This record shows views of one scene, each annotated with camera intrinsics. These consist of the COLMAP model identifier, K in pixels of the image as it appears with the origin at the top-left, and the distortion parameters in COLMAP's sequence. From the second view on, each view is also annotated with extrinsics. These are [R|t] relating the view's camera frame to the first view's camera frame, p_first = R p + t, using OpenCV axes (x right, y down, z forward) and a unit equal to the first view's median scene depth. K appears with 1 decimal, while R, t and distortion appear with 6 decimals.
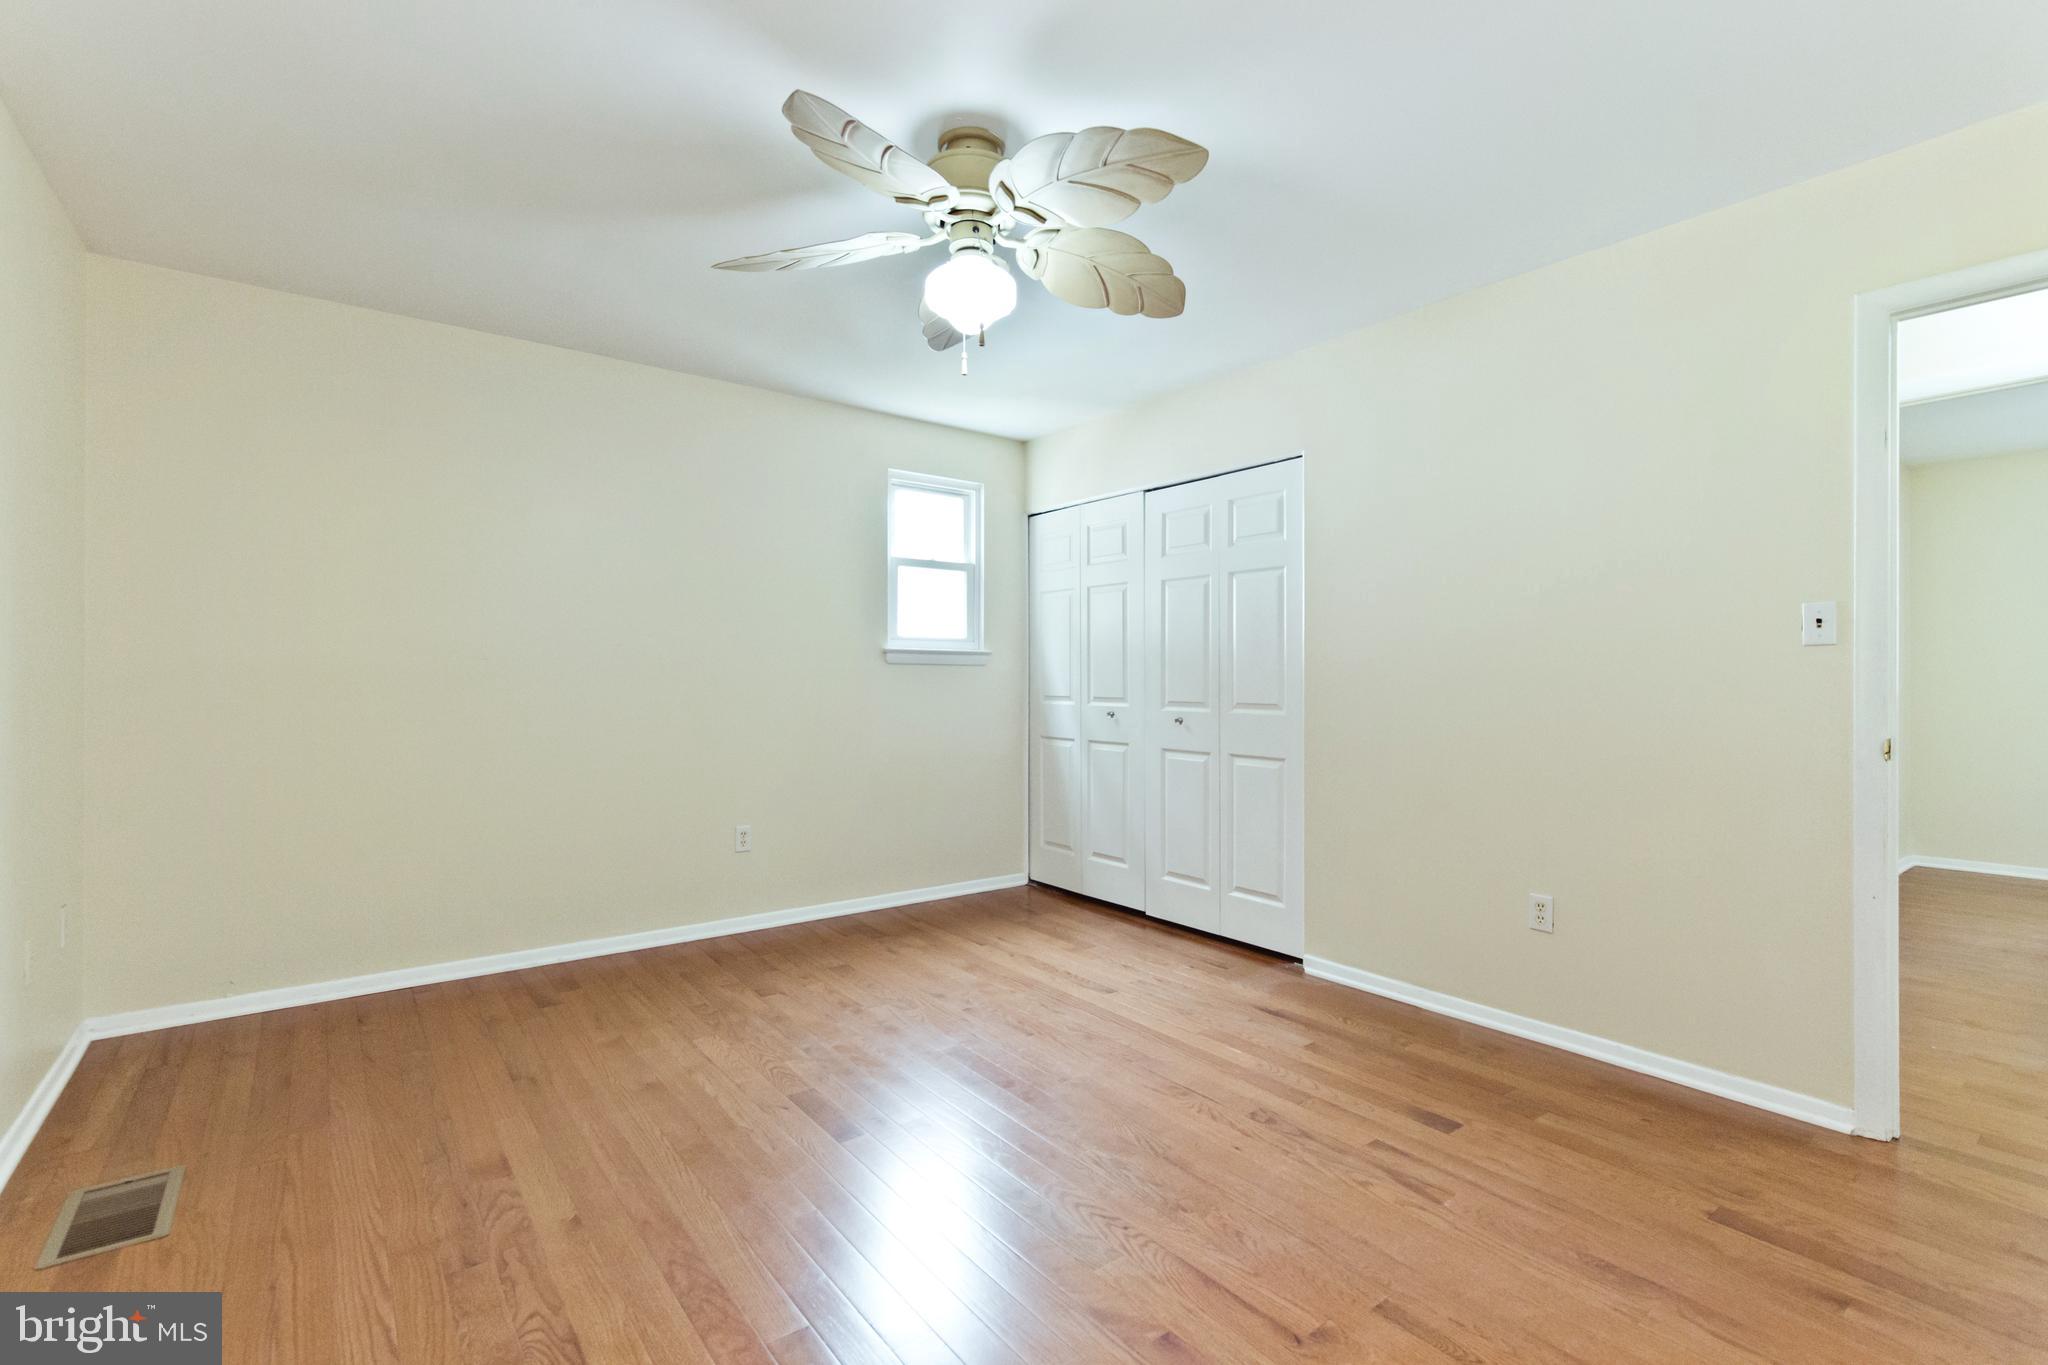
lens RADIAL K [[926.3, 0, 1020.4], [0, 926.3, 676.4], [0, 0, 1]] dist [0.010939, -0.000463]
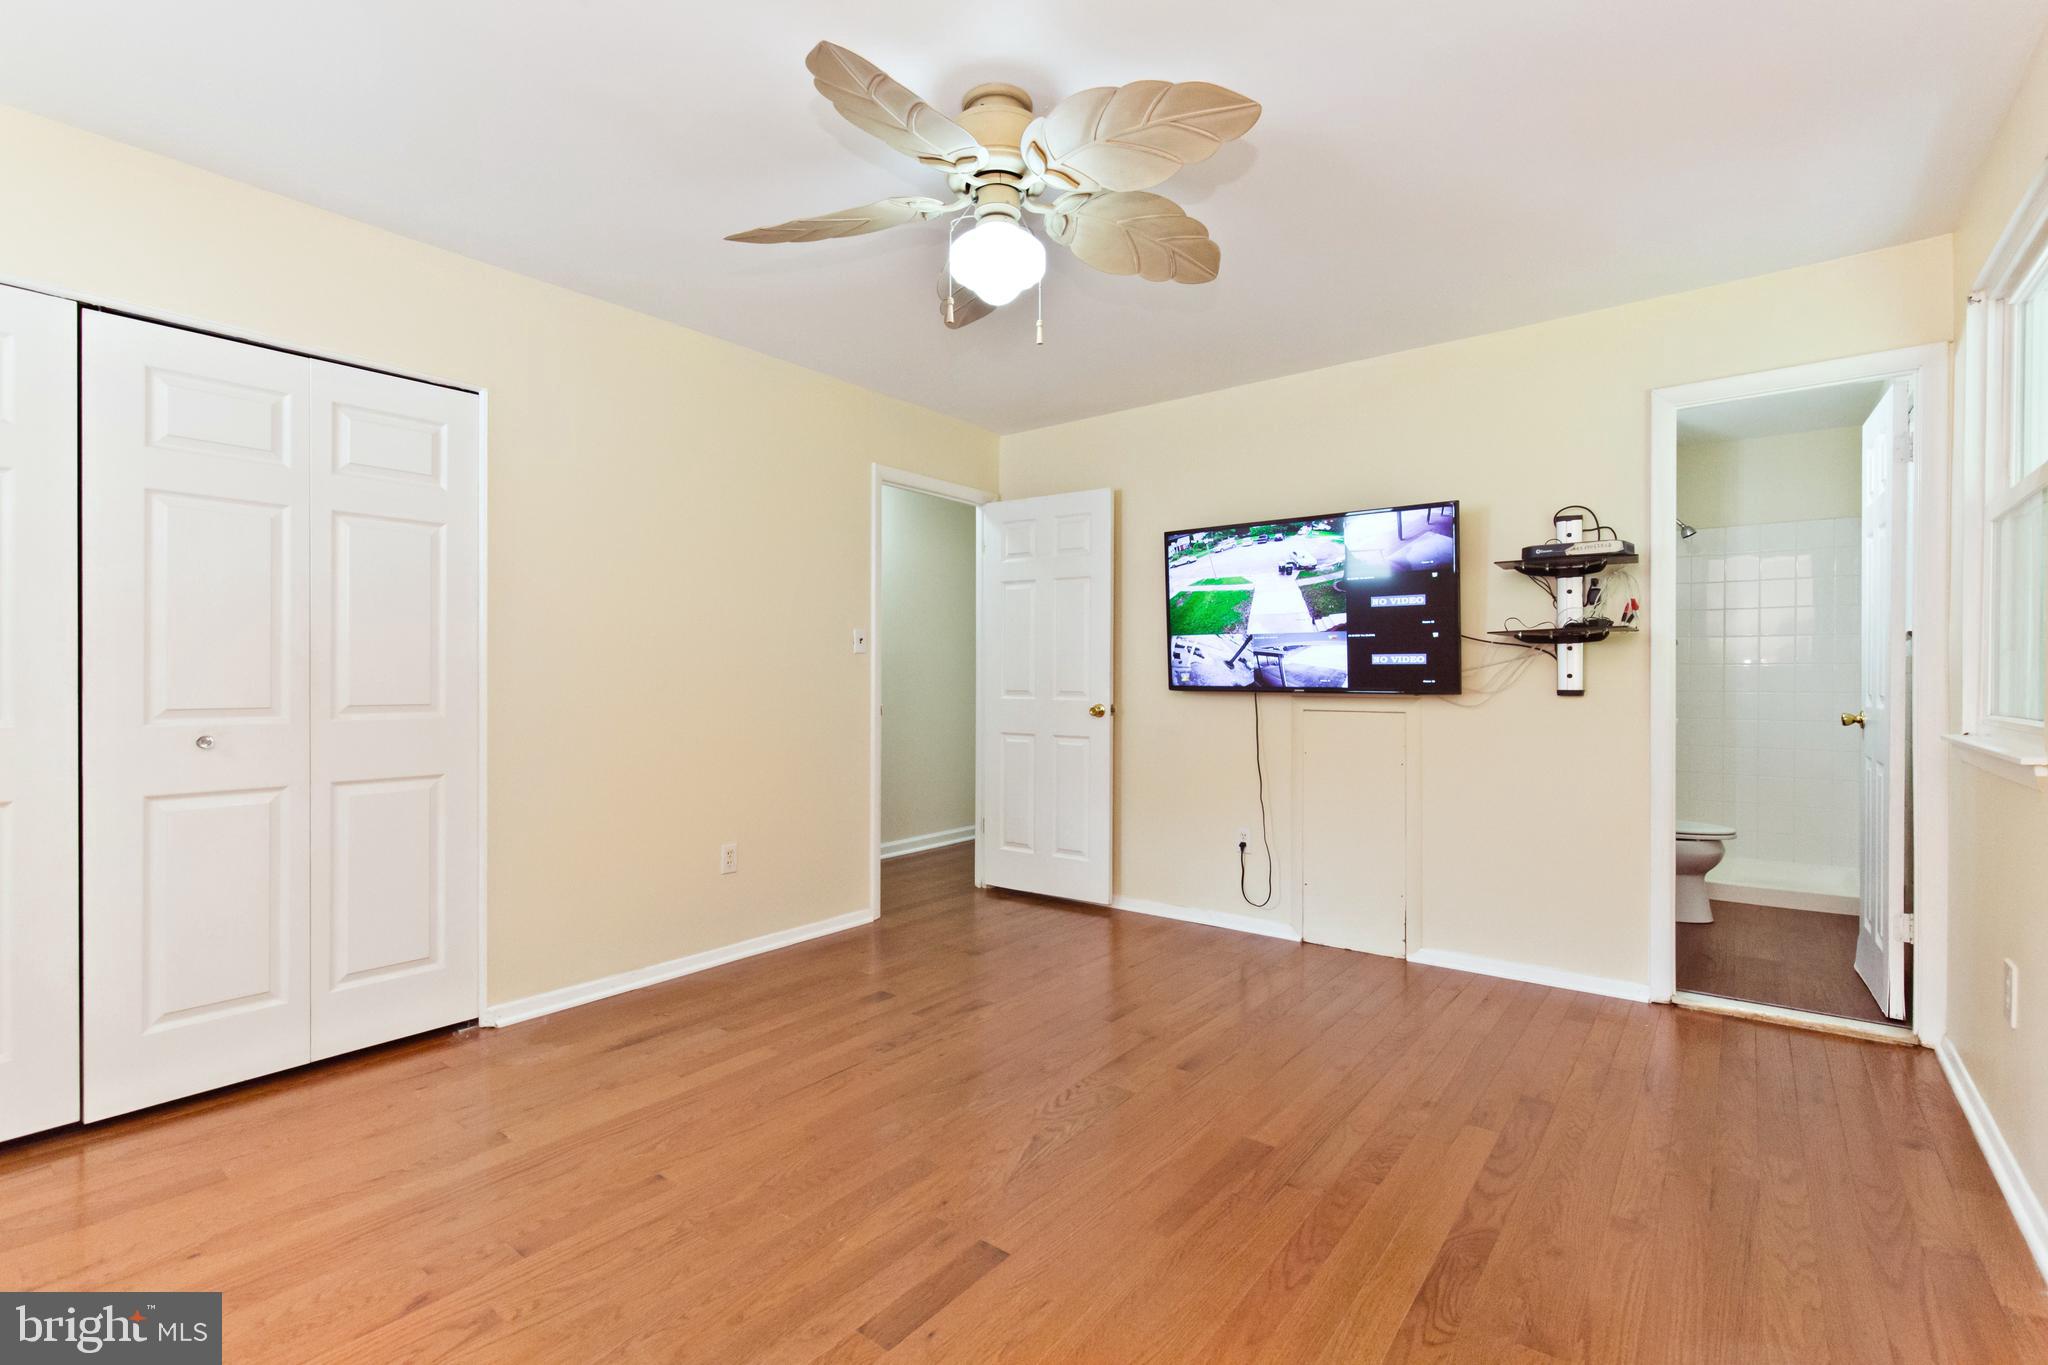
lens RADIAL K [[926.3, 0, 1036.6], [0, 926.3, 685.3], [0, 0, 1]] dist [0.010939, -0.000463]
pose [[-0.263841, -0.009363, 0.964521, -0.671555], [-0.003716, 0.999955, 0.008690, 0.007355], [-0.964559, -0.001292, -0.263864, 0.830721]]
